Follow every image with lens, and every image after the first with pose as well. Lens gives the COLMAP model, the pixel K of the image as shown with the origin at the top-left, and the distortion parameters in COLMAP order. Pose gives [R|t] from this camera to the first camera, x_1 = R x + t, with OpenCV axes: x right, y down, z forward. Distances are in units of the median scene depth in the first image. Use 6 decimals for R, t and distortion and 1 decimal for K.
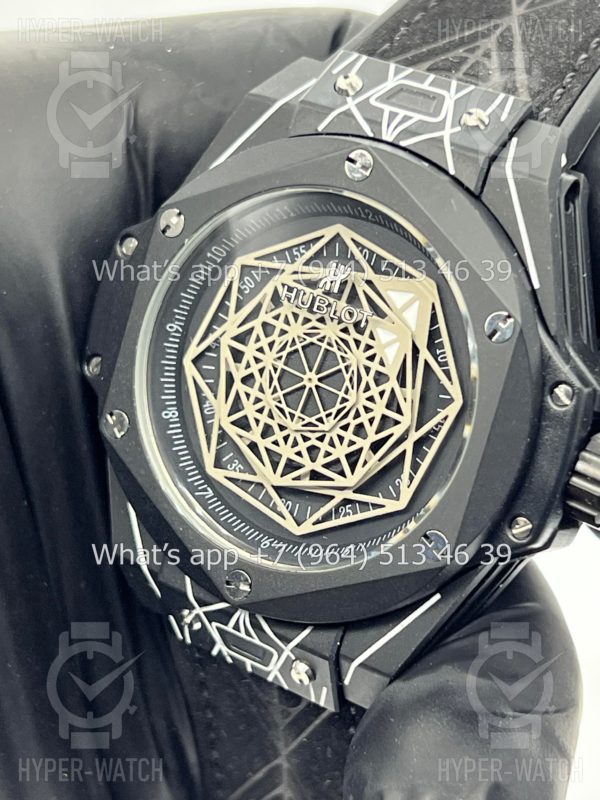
lens RADIAL K [[1911.7, 0, 300.0], [0, 1911.7, 400.0], [0, 0, 1]] dist [0.325893, -3.130431]
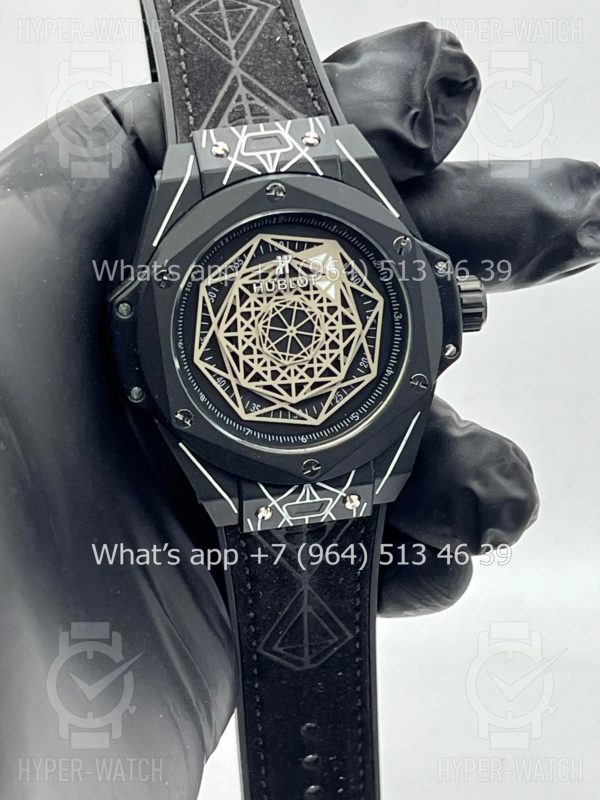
lens RADIAL K [[1911.7, 0, 300.0], [0, 1911.7, 400.0], [0, 0, 1]] dist [0.325893, -3.130431]
pose [[0.730738, -0.448978, 0.514238, -0.822683], [0.417091, 0.889974, 0.184340, -0.246858], [-0.540423, 0.079780, 0.837603, -0.312392]]
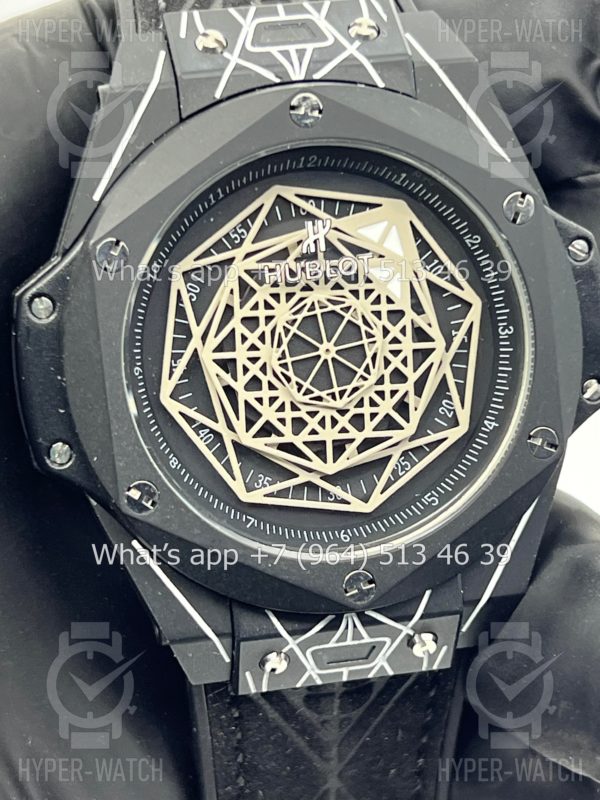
lens RADIAL K [[1911.7, 0, 300.0], [0, 1911.7, 400.0], [0, 0, 1]] dist [0.325893, -3.130431]
pose [[0.720108, -0.406070, 0.562629, -0.532726], [0.402005, 0.905072, 0.138697, -0.122404], [-0.565540, 0.126303, 0.814992, 0.261463]]
